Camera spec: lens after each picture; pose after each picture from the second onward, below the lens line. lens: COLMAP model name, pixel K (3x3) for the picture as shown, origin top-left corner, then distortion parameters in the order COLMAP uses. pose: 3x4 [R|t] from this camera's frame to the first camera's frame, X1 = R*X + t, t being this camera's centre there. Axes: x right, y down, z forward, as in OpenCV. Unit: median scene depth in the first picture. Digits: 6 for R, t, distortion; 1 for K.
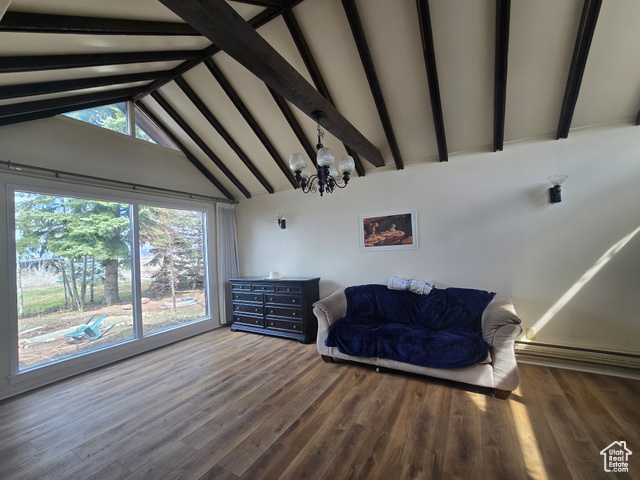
lens RADIAL K [[262.7, 0, 321.6], [0, 262.7, 242.8], [0, 0, 1]] dist [-0.008026, 0.004293]
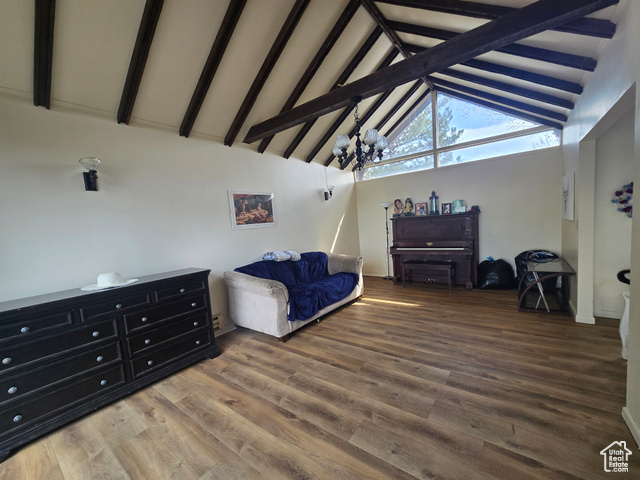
lens RADIAL K [[262.7, 0, 309.8], [0, 262.7, 248.7], [0, 0, 1]] dist [-0.008026, 0.004293]
pose [[0.148901, -0.062124, 0.986899, -1.233419], [0.046782, 0.997350, 0.055723, 0.101753], [-0.987745, 0.037871, 0.151413, 1.064318]]
